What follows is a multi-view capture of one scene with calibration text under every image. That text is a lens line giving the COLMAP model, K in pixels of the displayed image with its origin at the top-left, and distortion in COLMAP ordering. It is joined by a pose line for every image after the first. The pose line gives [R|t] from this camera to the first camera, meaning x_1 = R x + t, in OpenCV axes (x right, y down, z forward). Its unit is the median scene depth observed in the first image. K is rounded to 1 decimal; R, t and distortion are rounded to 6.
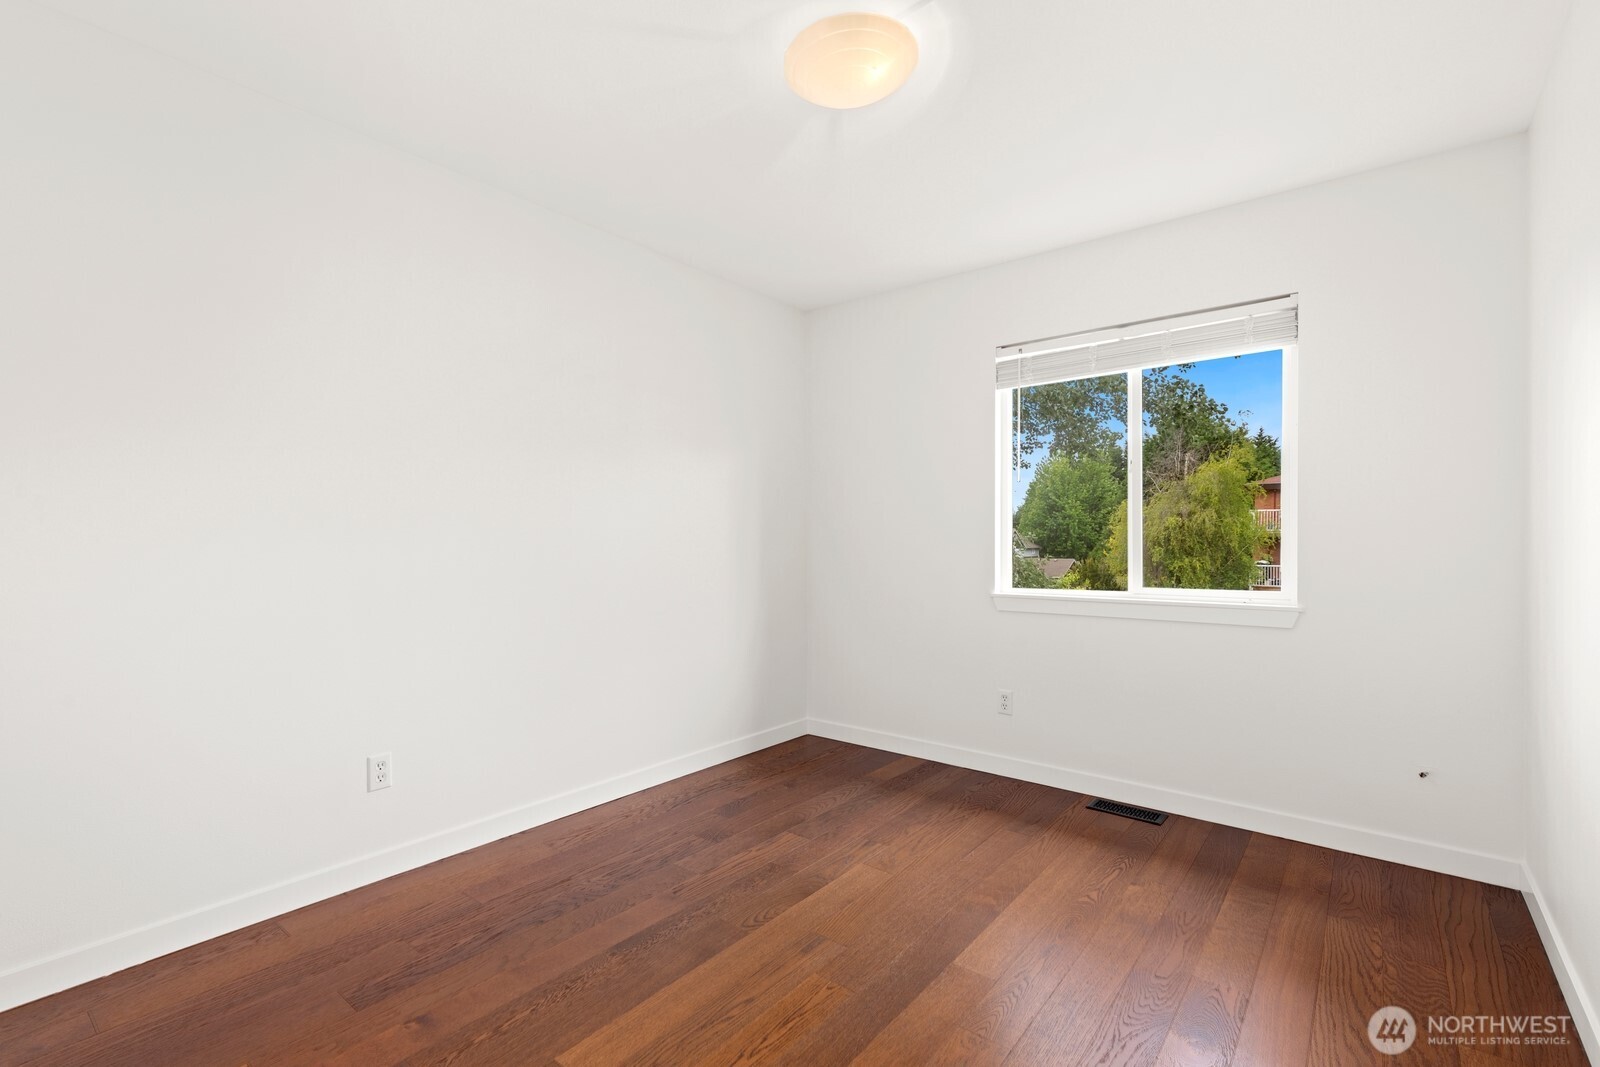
lens RADIAL K [[720.3, 0, 802.3], [0, 720.3, 539.5], [0, 0, 1]] dist [0.006142, -0.000135]
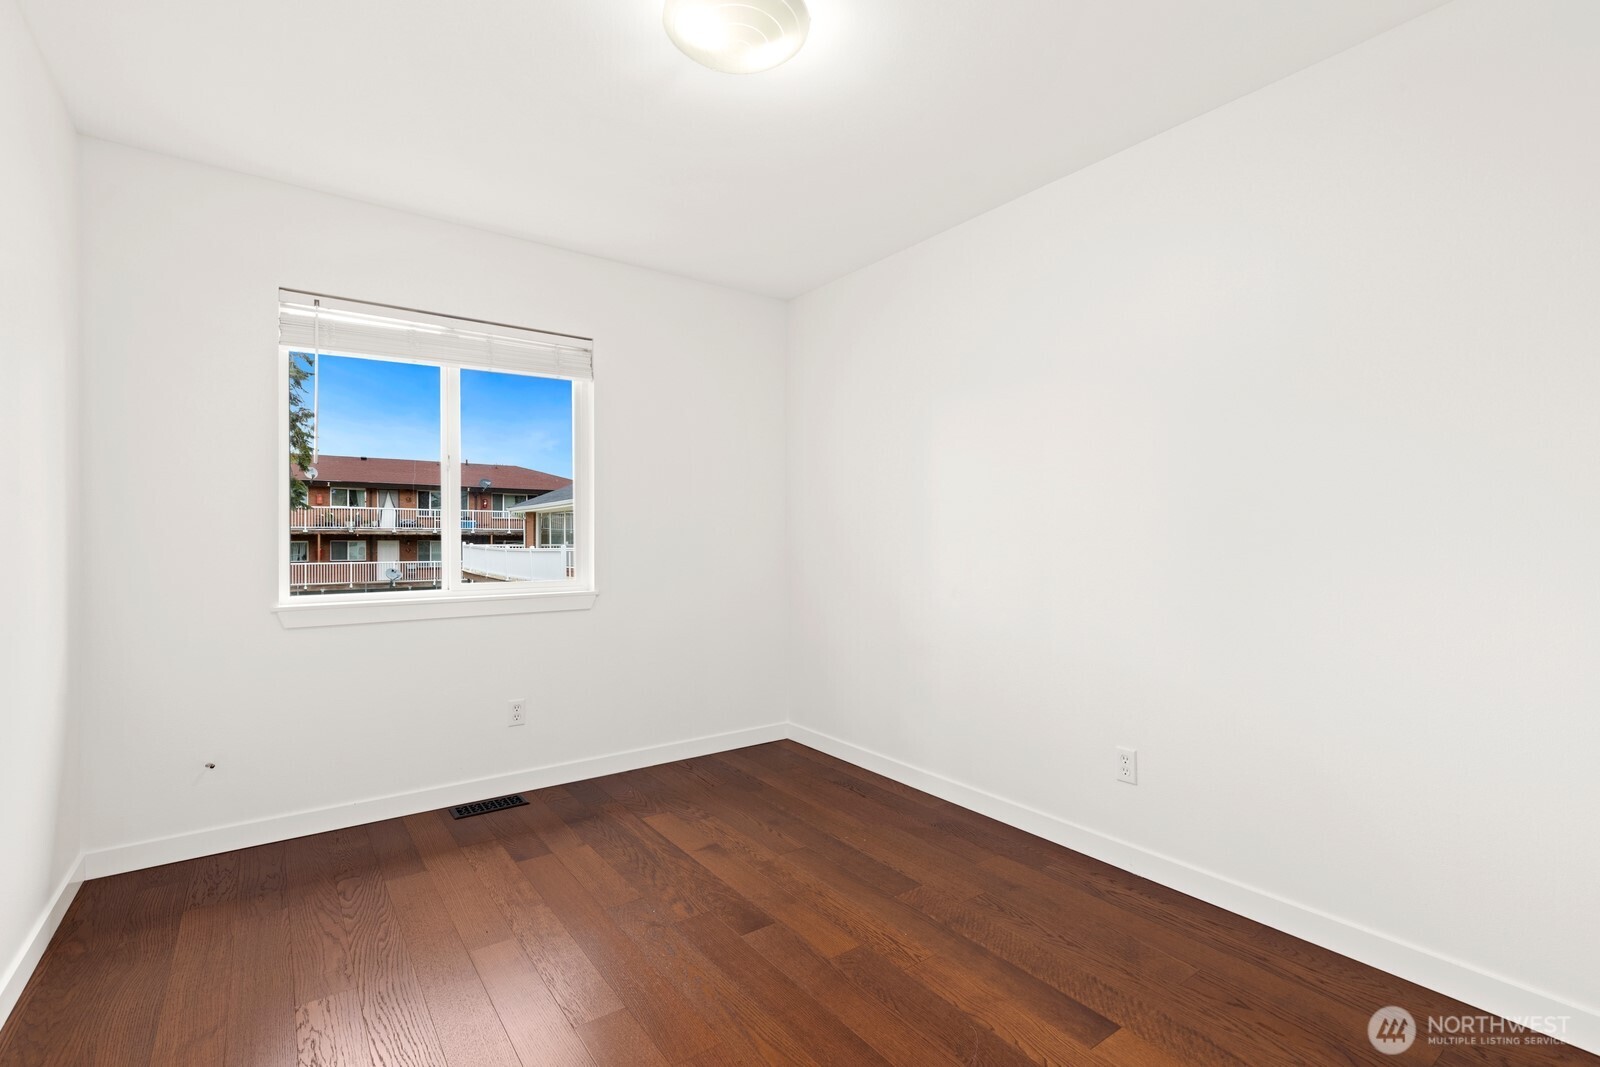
lens RADIAL K [[720.3, 0, 802.3], [0, 720.3, 539.5], [0, 0, 1]] dist [0.006142, -0.000135]
pose [[0.261181, -0.004566, 0.965279, -0.402562], [-0.002665, 0.999982, 0.005451, -0.003272], [-0.965286, -0.003996, 0.261164, 0.309291]]
